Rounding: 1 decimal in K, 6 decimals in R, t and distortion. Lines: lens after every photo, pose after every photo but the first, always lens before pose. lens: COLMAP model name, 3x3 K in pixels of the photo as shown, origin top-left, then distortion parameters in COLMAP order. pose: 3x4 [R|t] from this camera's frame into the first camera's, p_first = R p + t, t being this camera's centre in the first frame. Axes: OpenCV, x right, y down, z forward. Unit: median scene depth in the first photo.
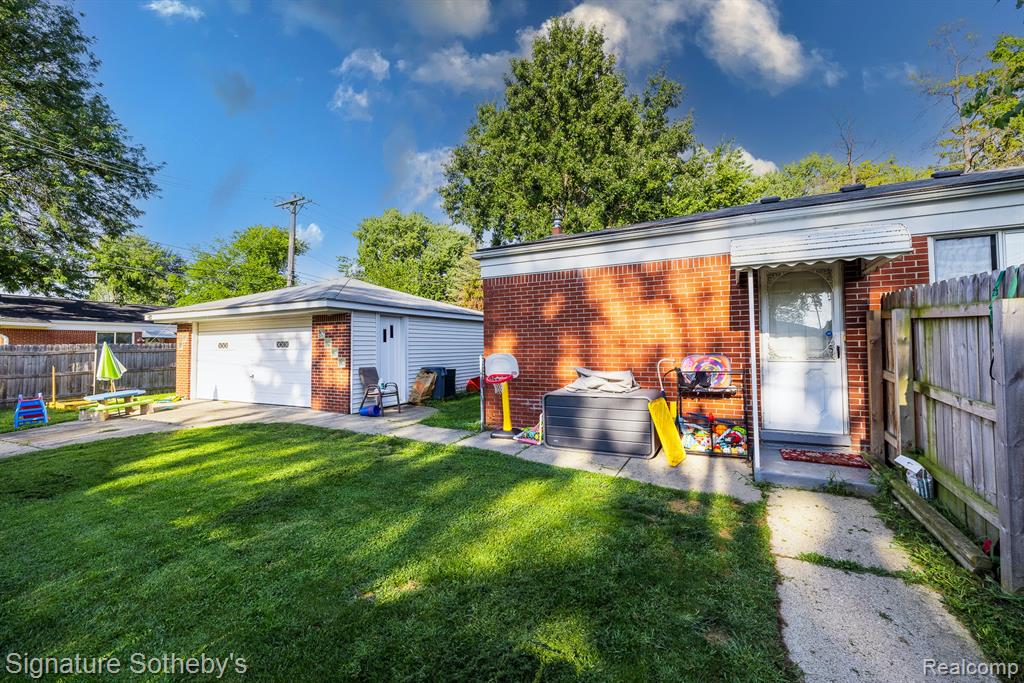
lens RADIAL K [[433.8, 0, 512.2], [0, 433.8, 338.3], [0, 0, 1]] dist [0.001357, 0.000055]
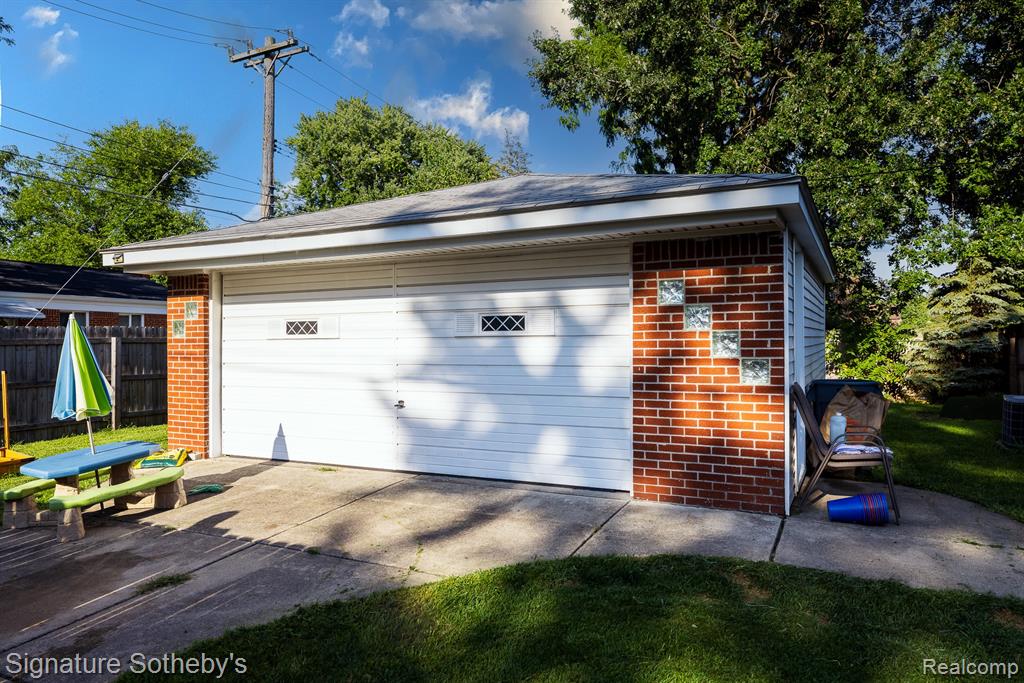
lens RADIAL K [[702.1, 0, 512.3], [0, 702.1, 342.0], [0, 0, 1]] dist [-0.000228, 0.000761]
pose [[0.999955, 0.001032, 0.009439, -0.468456], [-0.001263, 0.999697, 0.024567, 0.013350], [-0.009411, -0.024577, 0.999654, 0.336131]]
